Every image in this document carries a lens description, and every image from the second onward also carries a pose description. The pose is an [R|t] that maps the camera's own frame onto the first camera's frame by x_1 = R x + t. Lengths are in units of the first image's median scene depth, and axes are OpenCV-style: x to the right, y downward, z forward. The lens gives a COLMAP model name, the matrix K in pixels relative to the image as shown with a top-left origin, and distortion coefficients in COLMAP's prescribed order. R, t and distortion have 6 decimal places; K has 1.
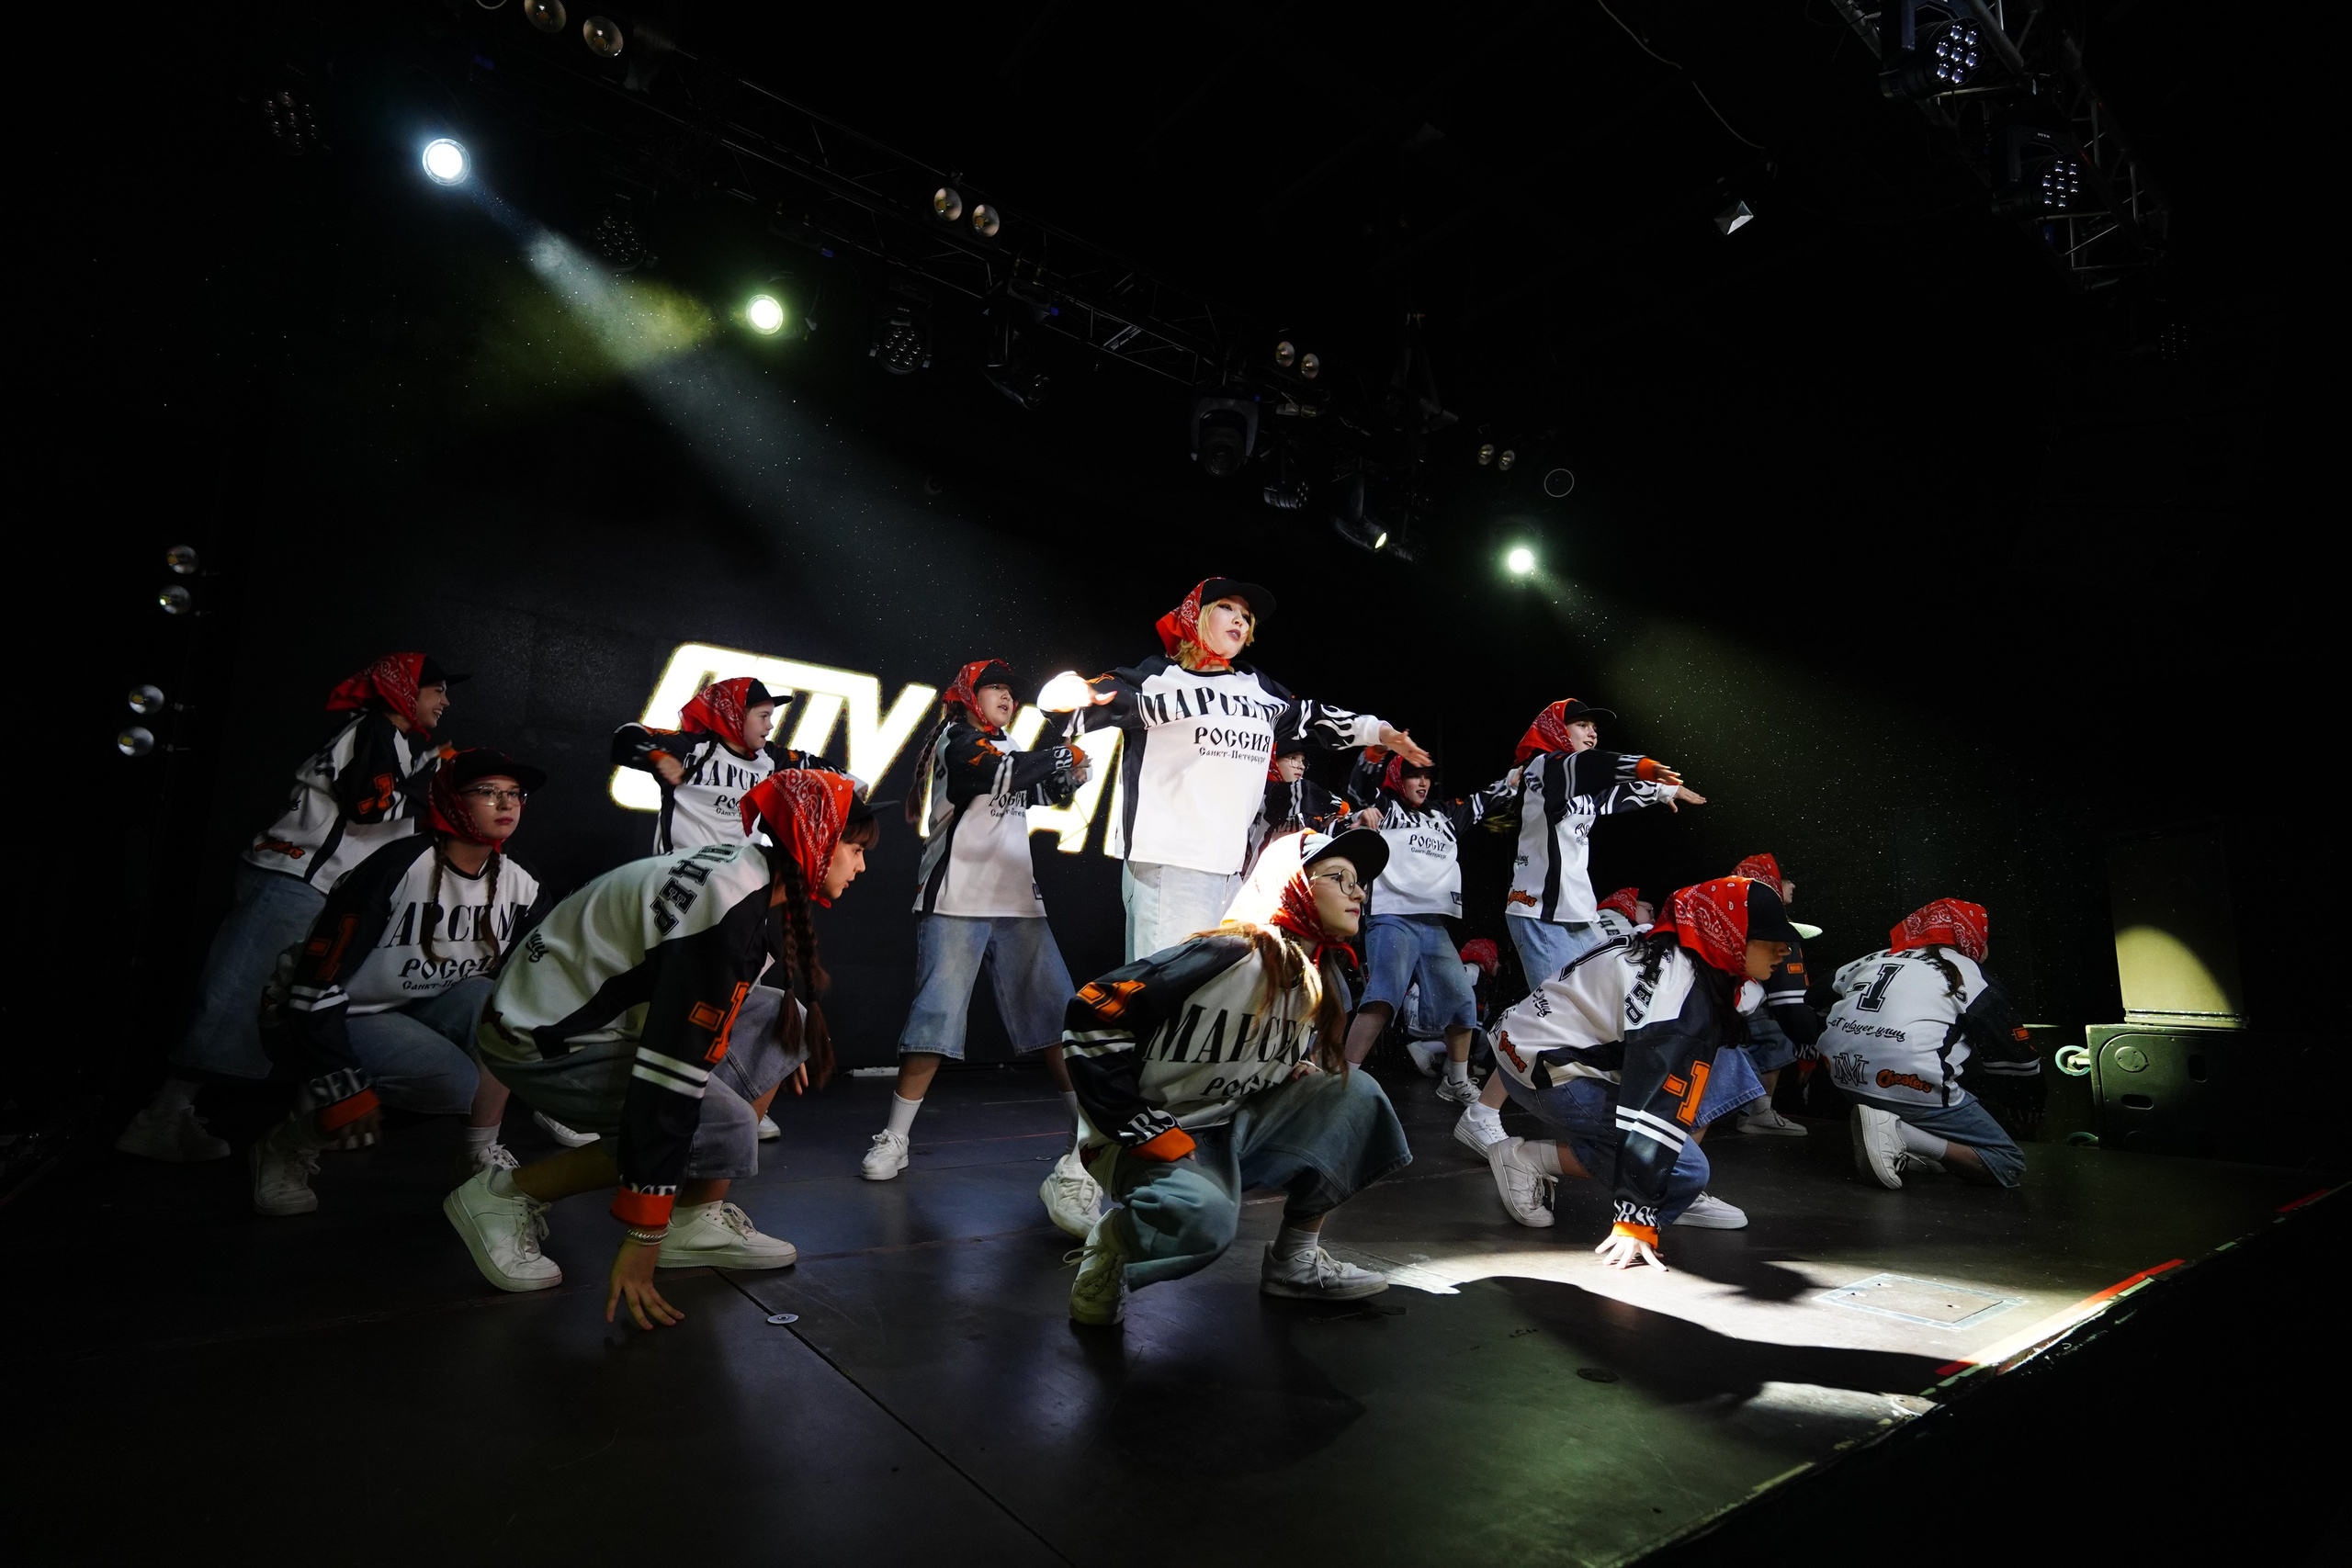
lens RADIAL K [[1130.7, 0, 1170.2], [0, 1130.7, 788.0], [0, 0, 1]] dist [-0.001944, 0.000105]
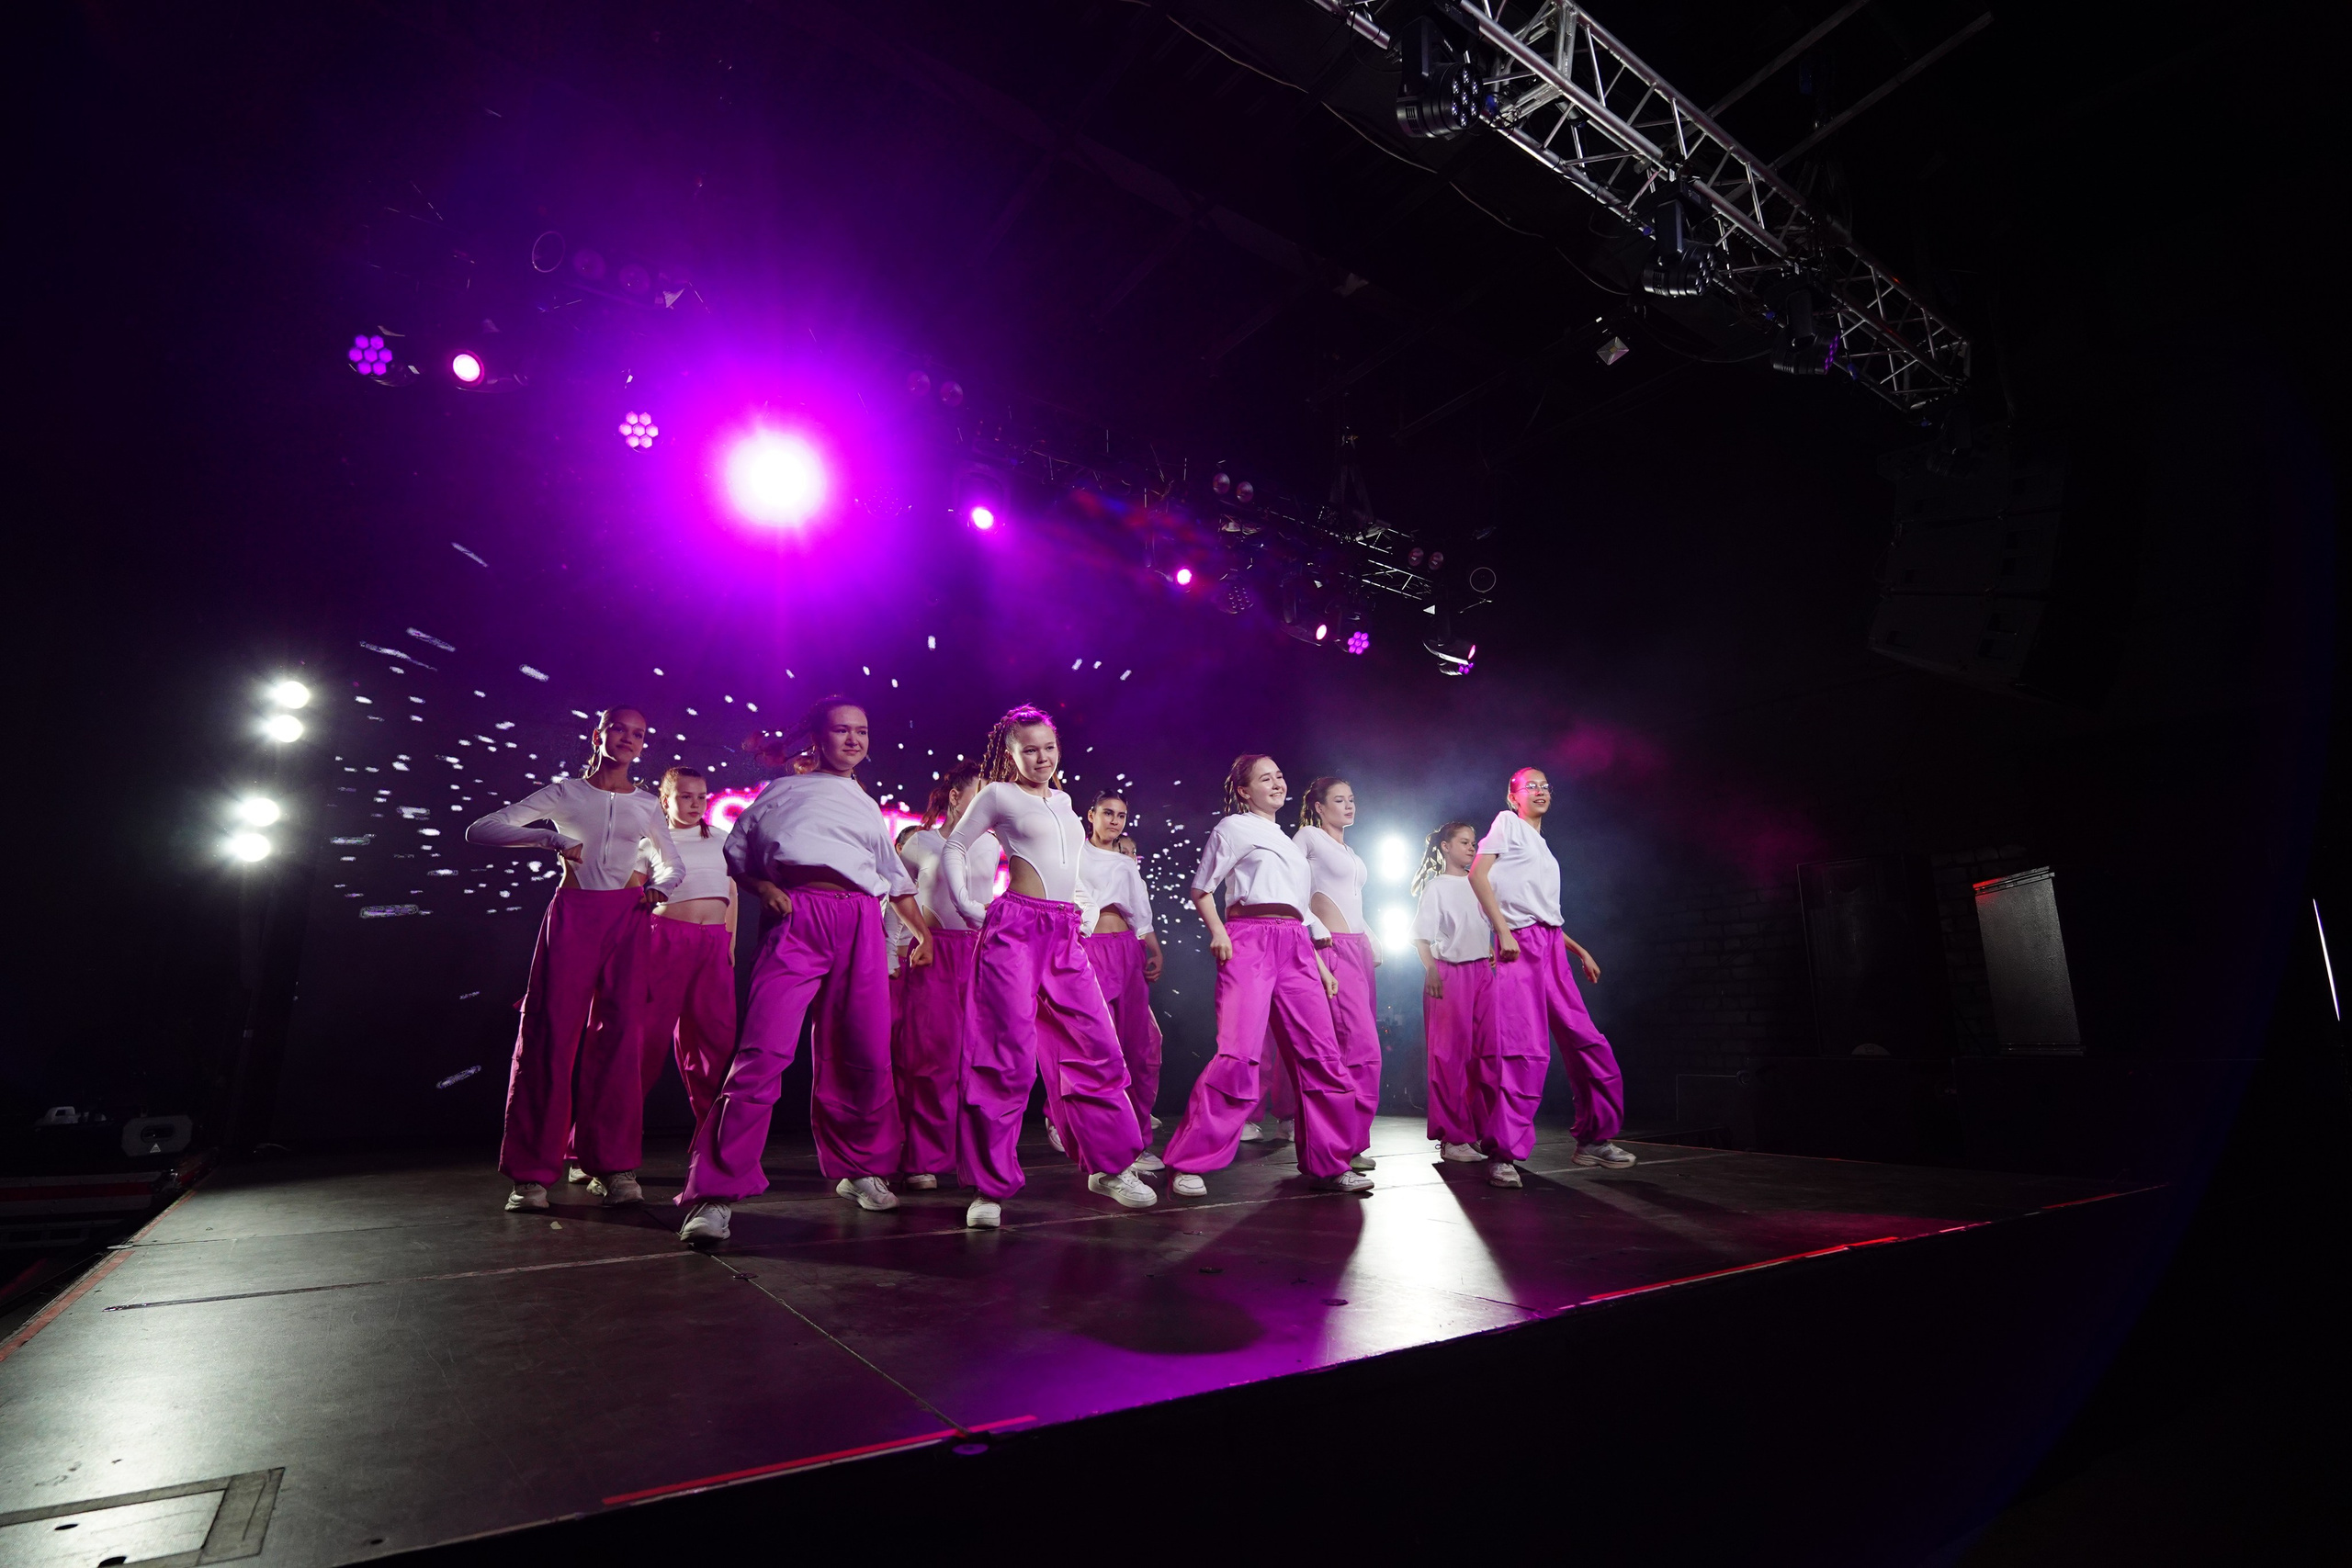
lens RADIAL K [[1125.4, 0, 1172.1], [0, 1125.4, 781.7], [0, 0, 1]] dist [-0.001112, 0.000134]
pose [[0.998831, -0.028304, -0.039196, 0.103156], [0.025655, 0.997455, -0.066518, -0.006446], [0.040979, 0.065435, 0.997015, -0.150231]]
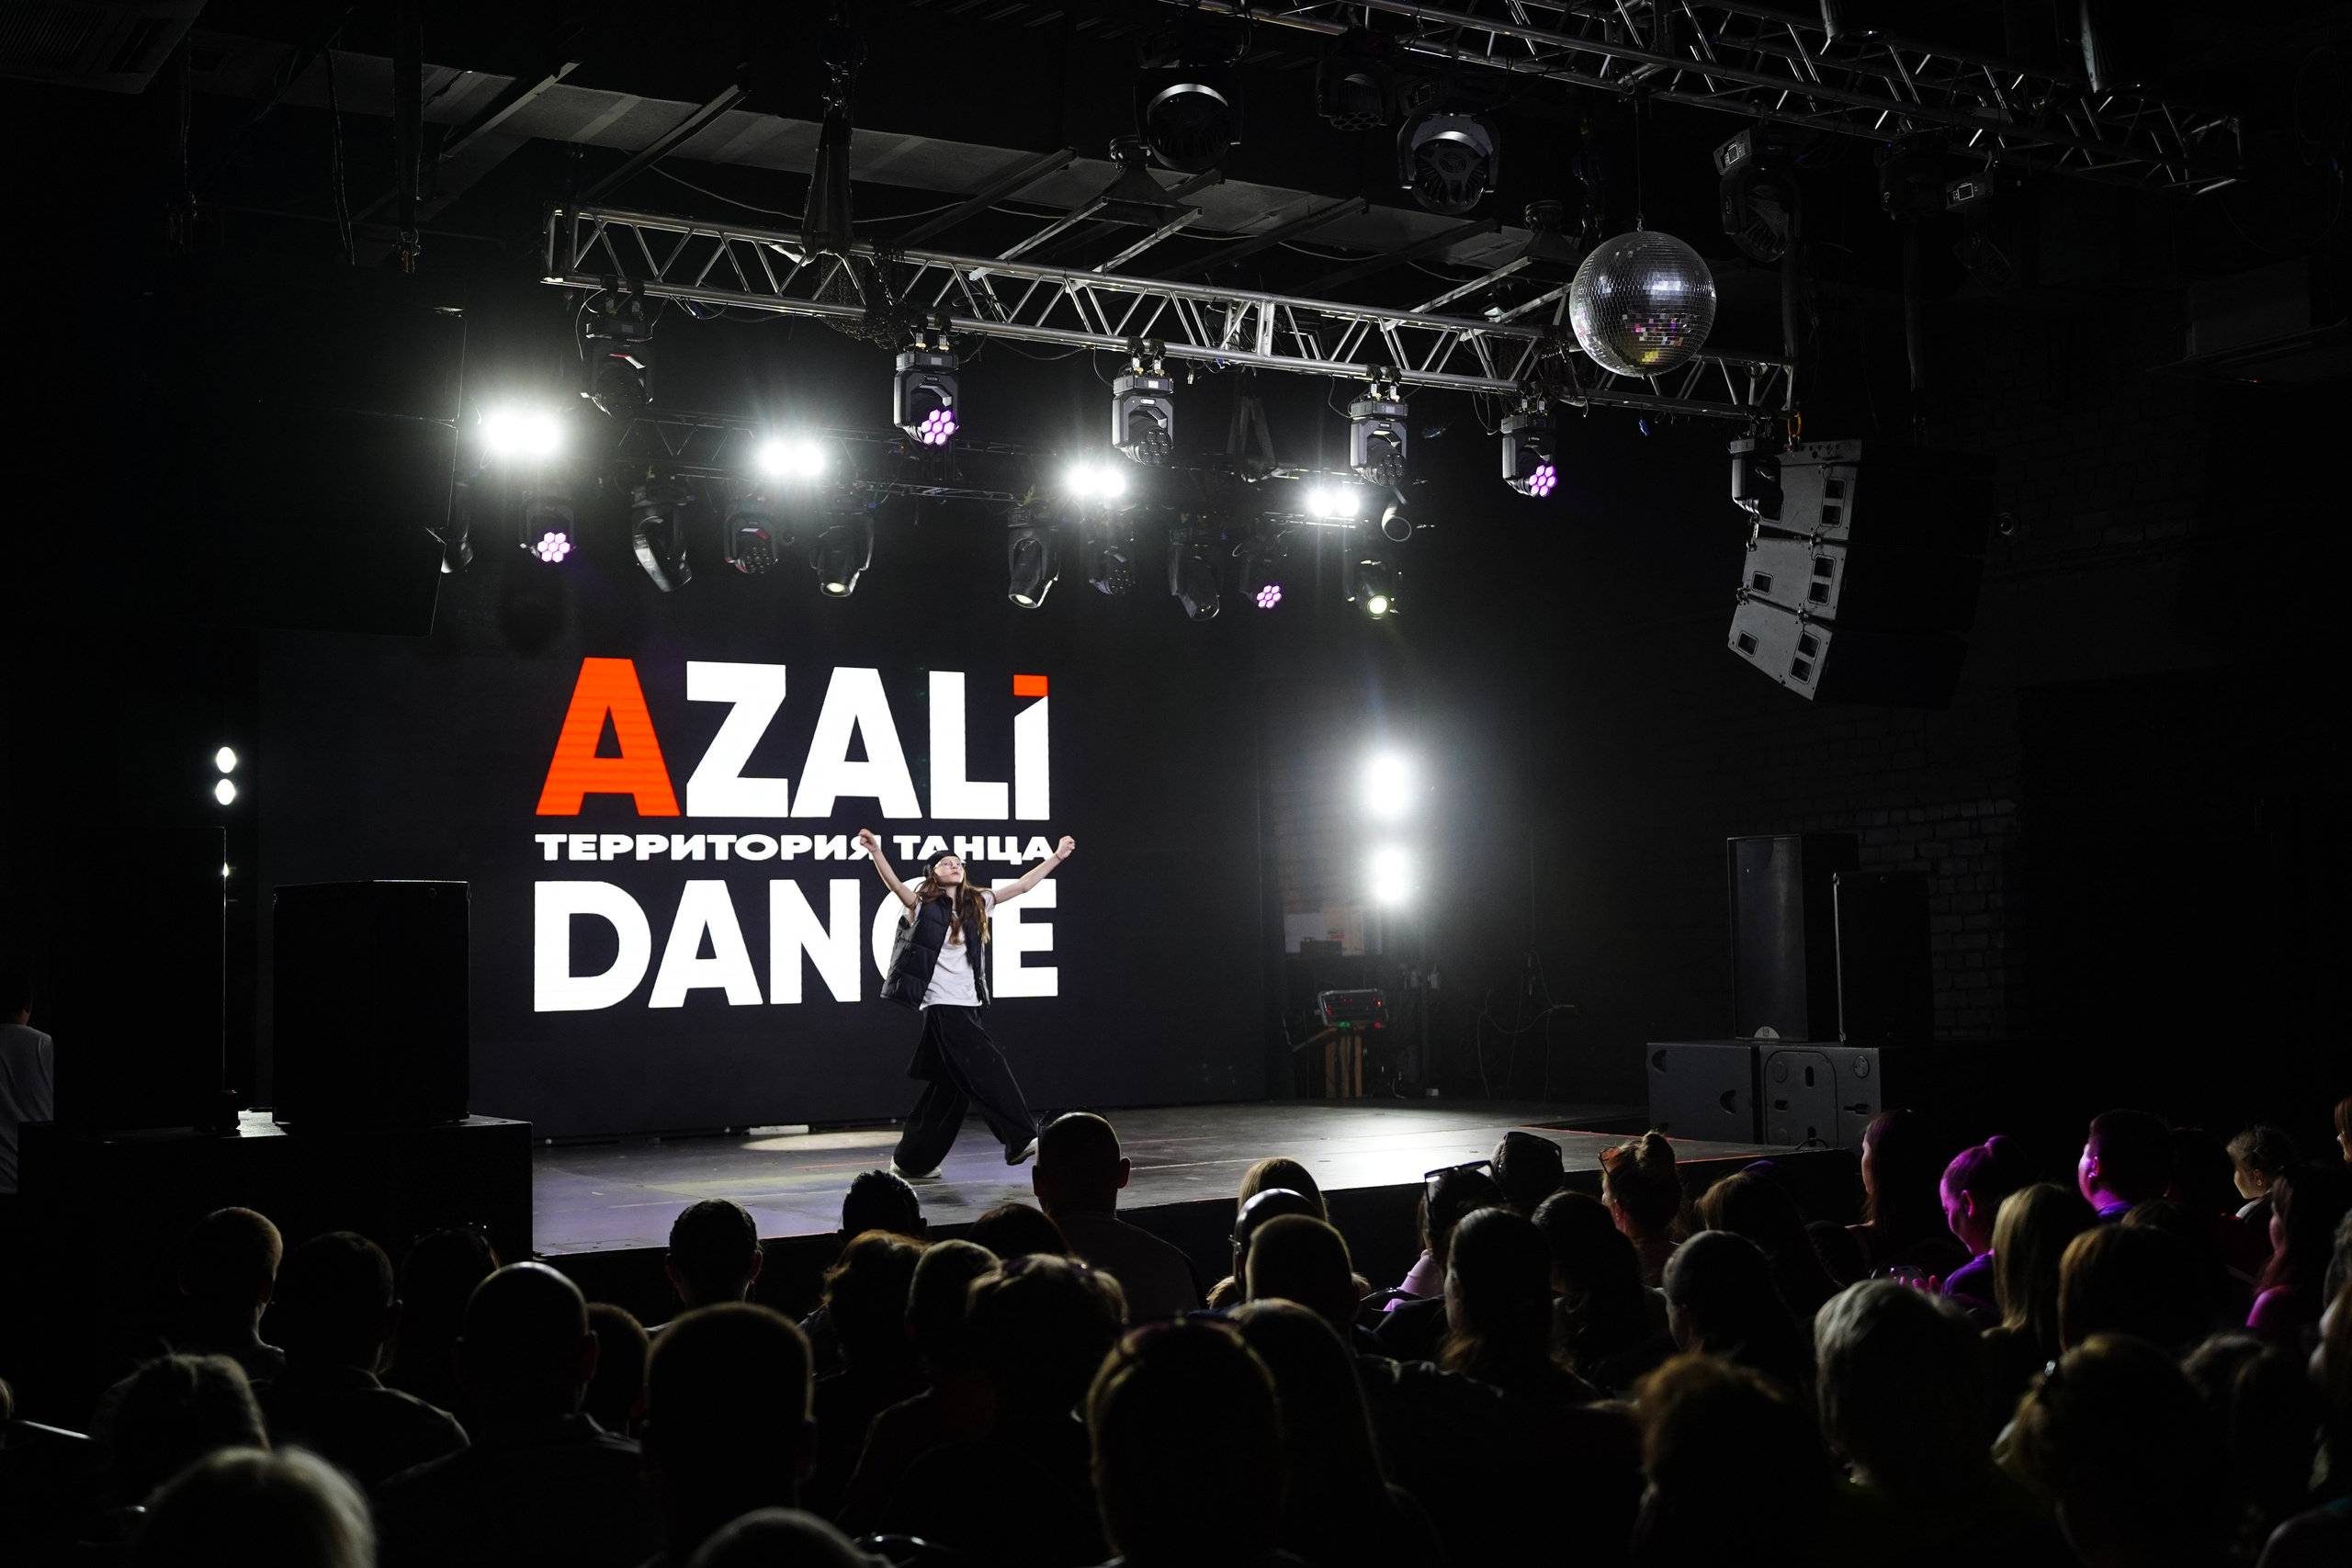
lens RADIAL K [[2745.3, 0, 1176.0], [0, 2745.3, 784.0], [0, 0, 1]] dist [0.012429, 0.001727]
pose [[0.994256, -0.050259, -0.094489, 0.503205], [0.059819, 0.993064, 0.101223, -0.416727], [0.088746, -0.106294, 0.990366, -1.995956]]
